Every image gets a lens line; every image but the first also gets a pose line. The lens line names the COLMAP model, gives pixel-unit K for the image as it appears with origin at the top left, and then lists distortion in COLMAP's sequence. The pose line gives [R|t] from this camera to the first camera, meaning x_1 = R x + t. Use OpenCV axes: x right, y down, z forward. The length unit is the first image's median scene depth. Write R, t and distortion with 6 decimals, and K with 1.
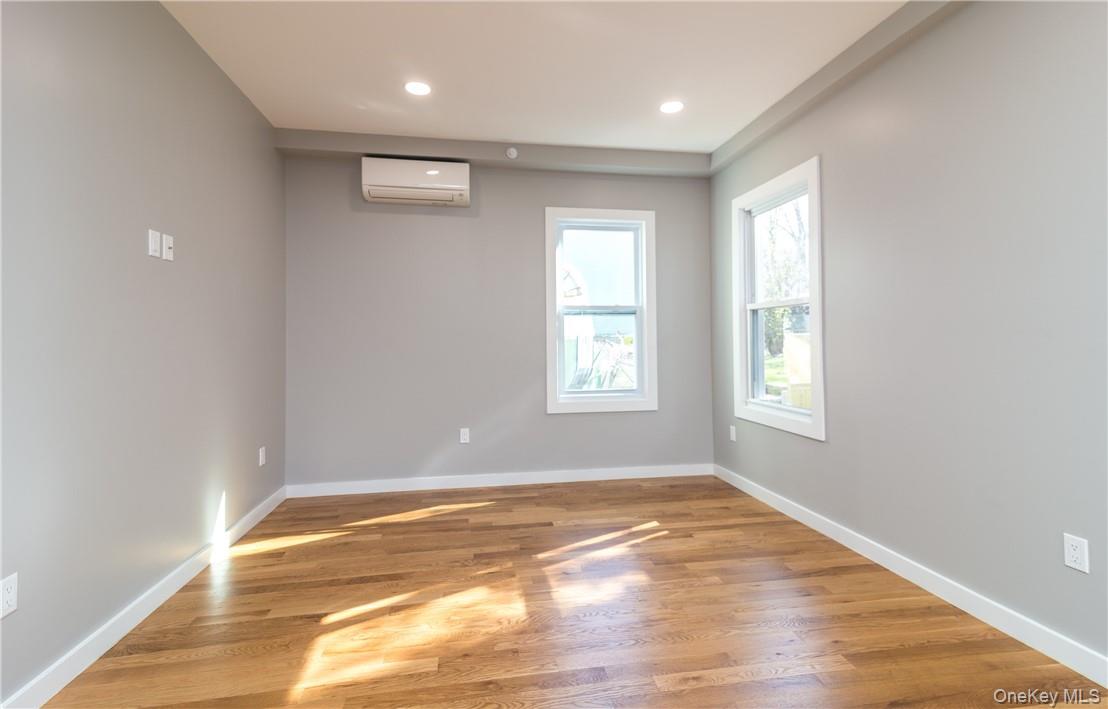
lens RADIAL K [[515.5, 0, 560.3], [0, 515.5, 331.3], [0, 0, 1]] dist [0.018727, -0.000623]
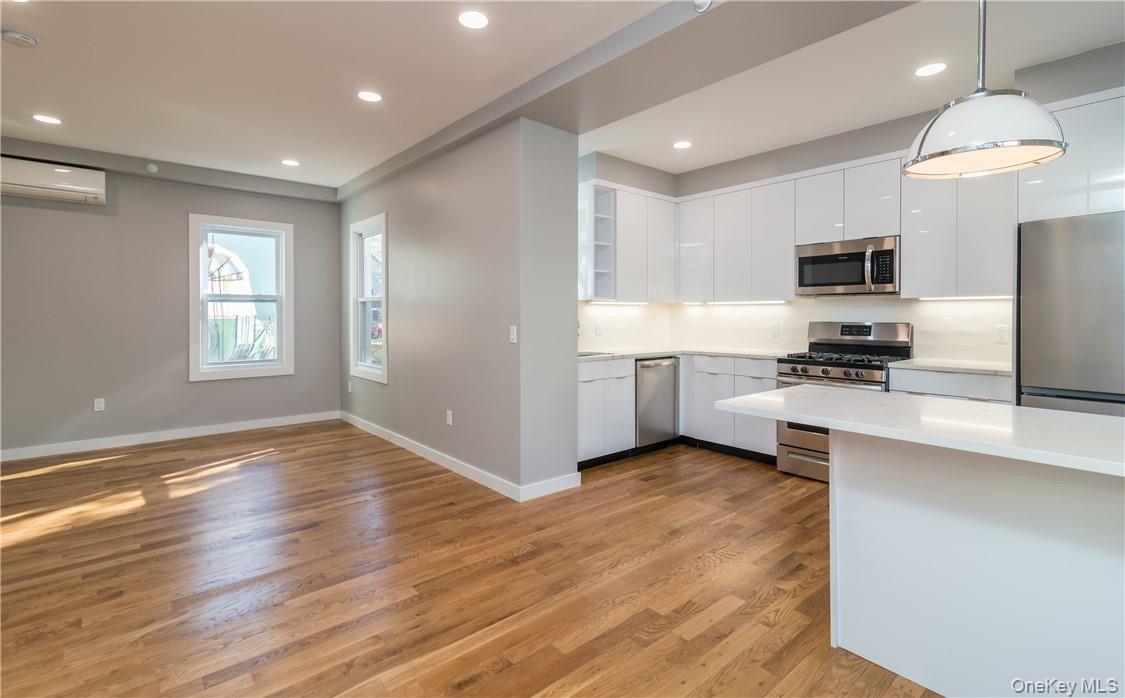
lens RADIAL K [[509.3, 0, 565.4], [0, 509.3, 314.3], [0, 0, 1]] dist [0.010470, -0.000320]
pose [[0.856075, 0.006594, 0.516810, 0.122366], [-0.015213, 0.999807, 0.012444, -0.033850], [-0.516628, -0.018515, 0.856010, -0.567924]]
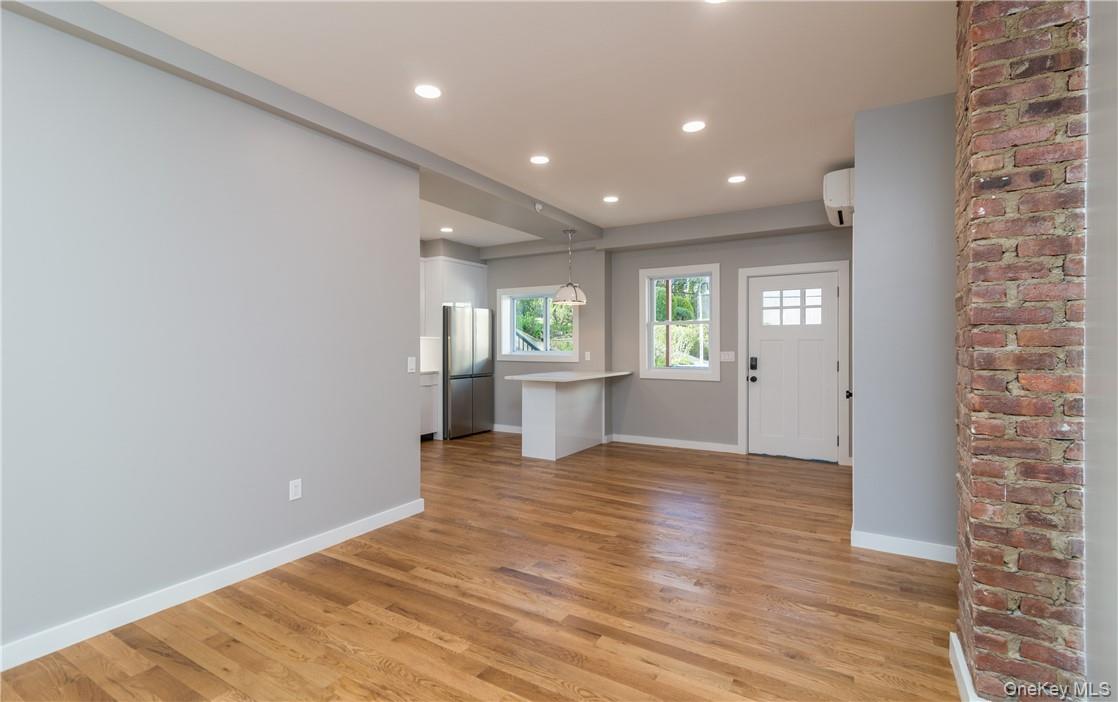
lens RADIAL K [[517.8, 0, 555.1], [0, 517.8, 344.2], [0, 0, 1]] dist [0.013483, -0.000750]
pose [[-0.747165, 0.008333, 0.664586, -0.364567], [-0.003656, 0.999855, -0.016648, -0.010144], [-0.664628, -0.014869, -0.747026, 0.821019]]
